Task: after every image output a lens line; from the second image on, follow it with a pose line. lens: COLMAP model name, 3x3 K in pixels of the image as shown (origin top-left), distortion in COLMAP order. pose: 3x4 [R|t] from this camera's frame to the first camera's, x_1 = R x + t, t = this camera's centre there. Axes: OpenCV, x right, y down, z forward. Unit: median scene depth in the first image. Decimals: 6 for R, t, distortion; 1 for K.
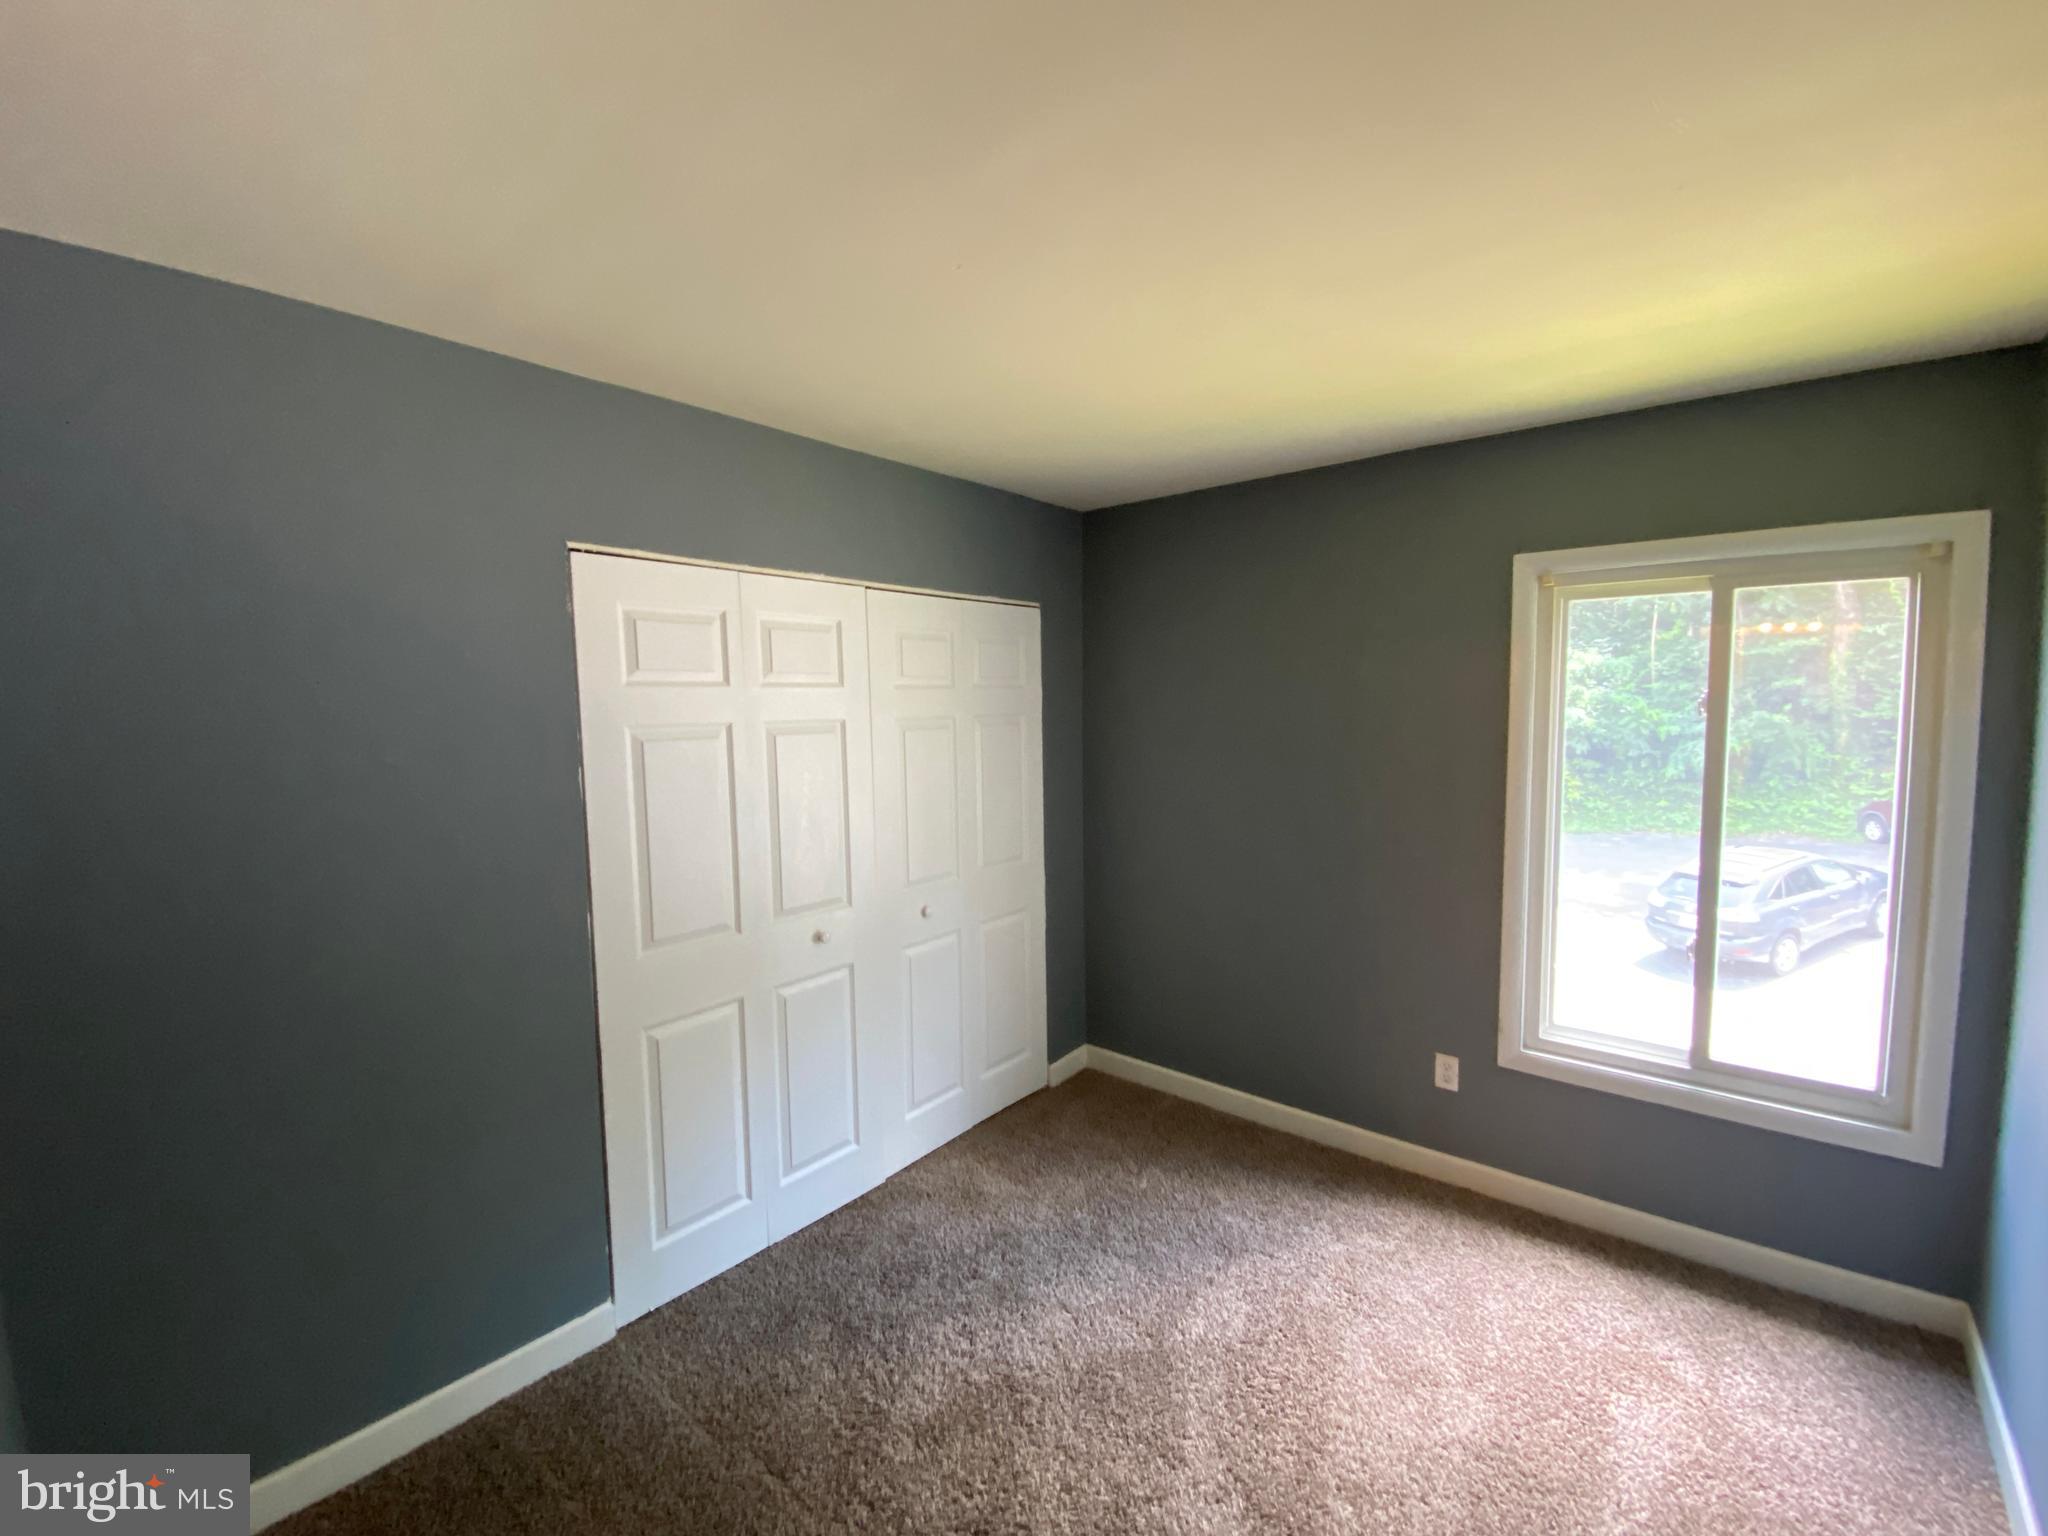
lens RADIAL K [[856.7, 0, 1015.2], [0, 856.7, 761.1], [0, 0, 1]] dist [-0.029605, -0.000405]
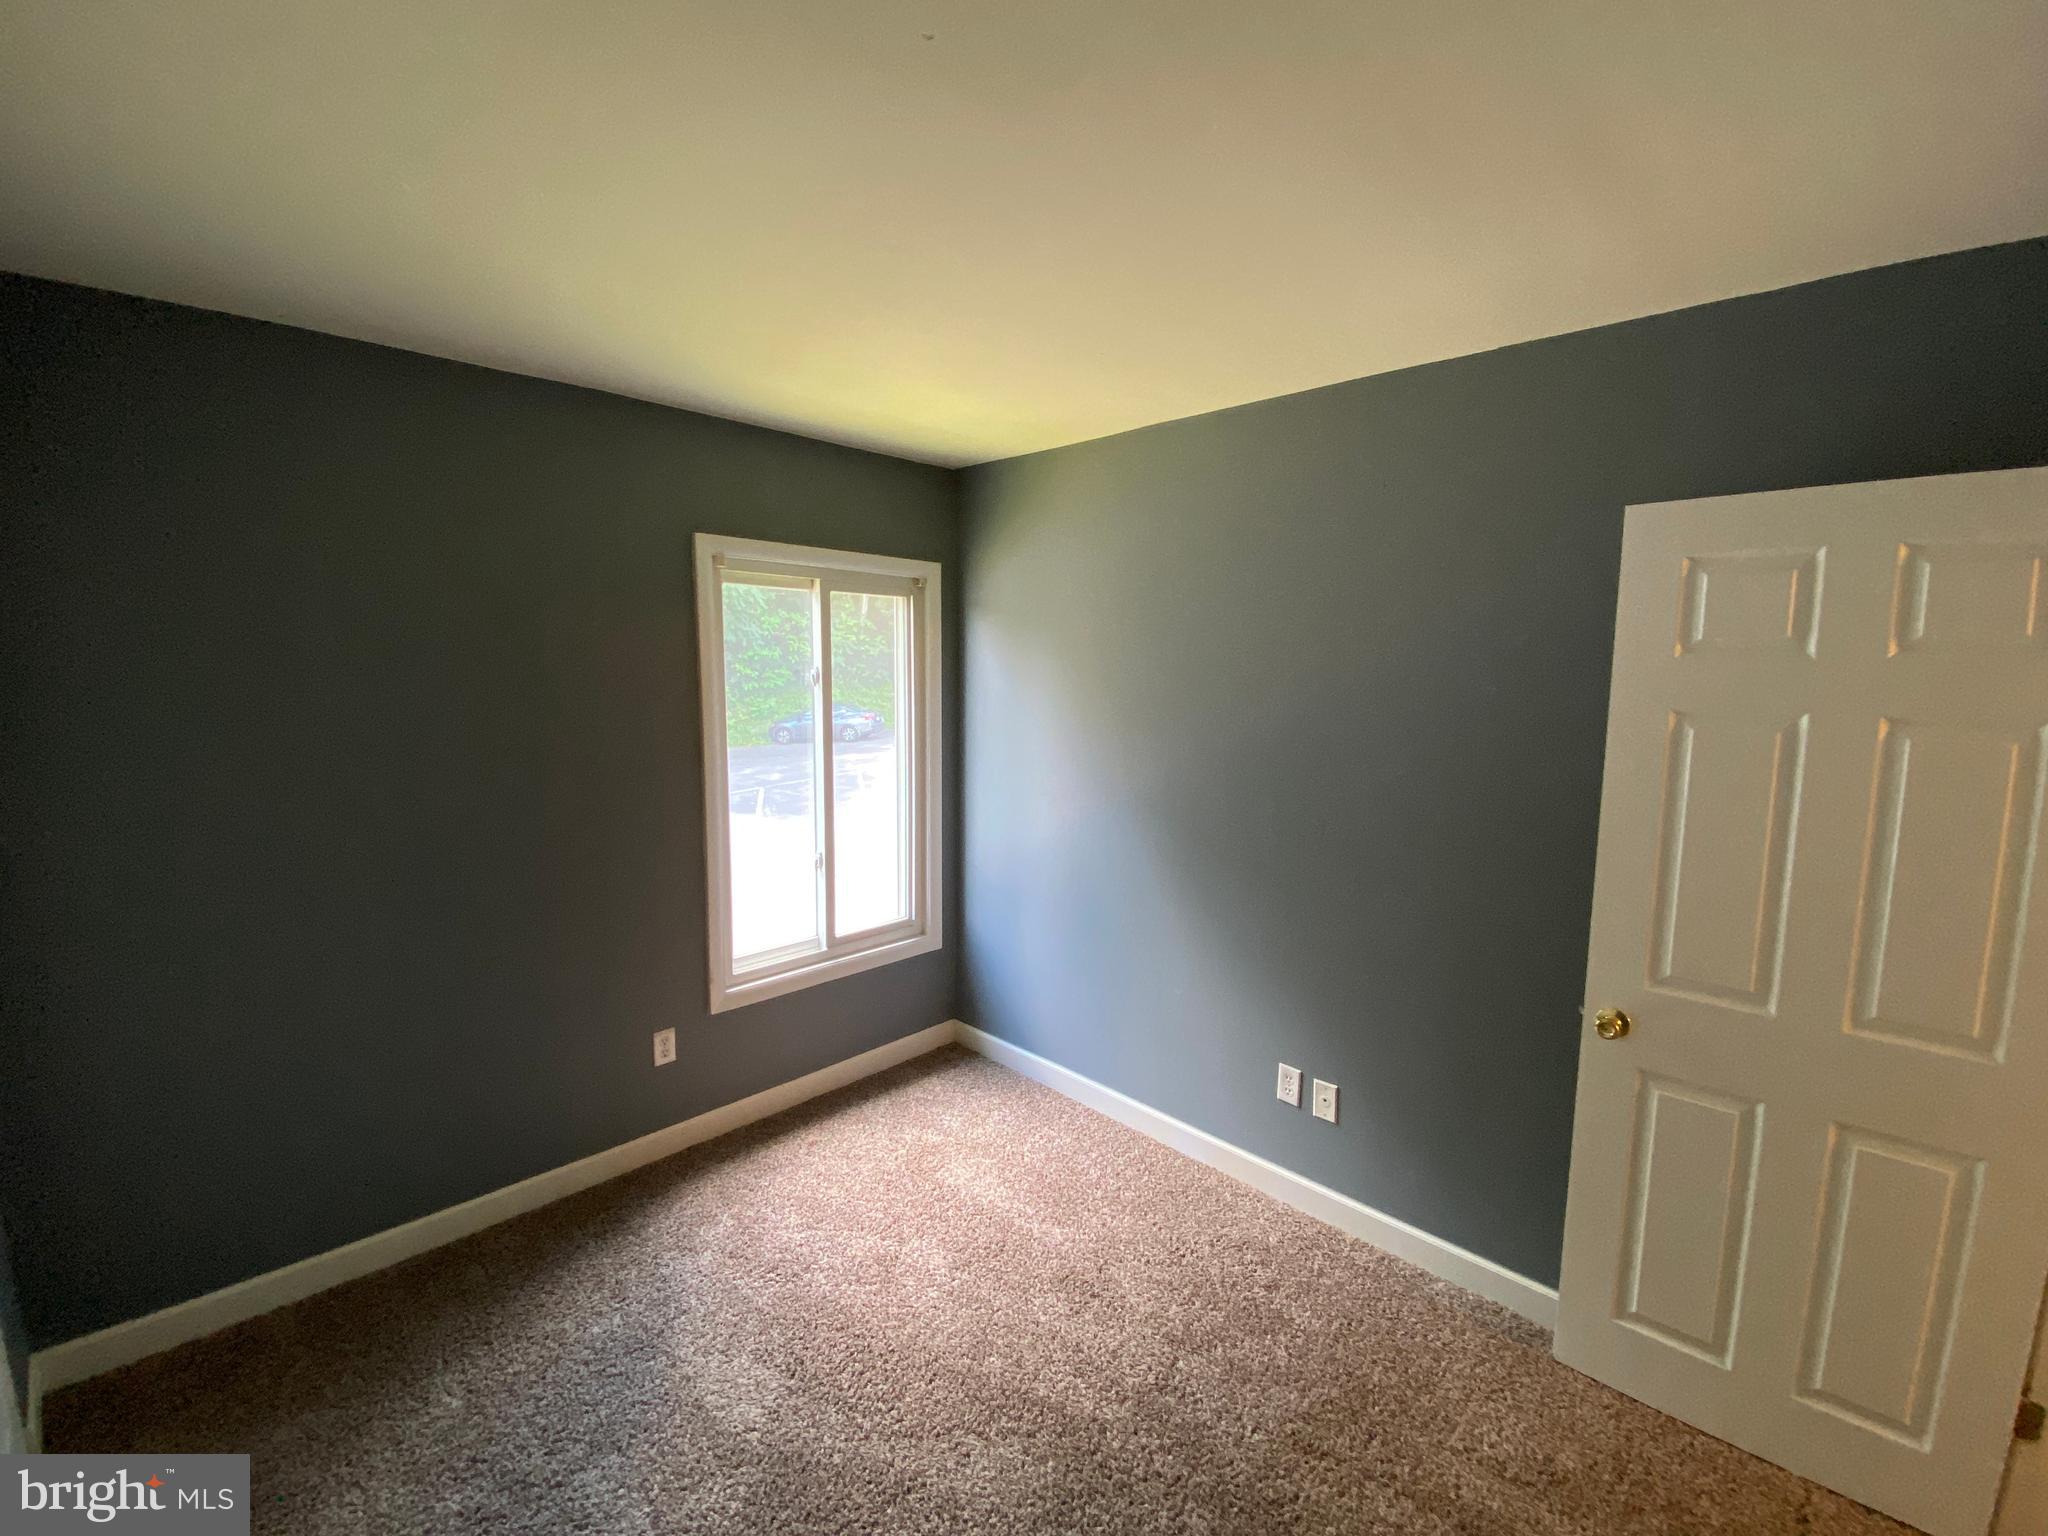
lens RADIAL K [[856.7, 0, 1015.2], [0, 856.7, 761.1], [0, 0, 1]] dist [-0.029605, -0.000405]
pose [[0.072234, -0.096516, 0.992707, -0.500509], [0.068660, 0.993427, 0.091590, -0.035984], [-0.995022, 0.061543, 0.078386, 0.583931]]
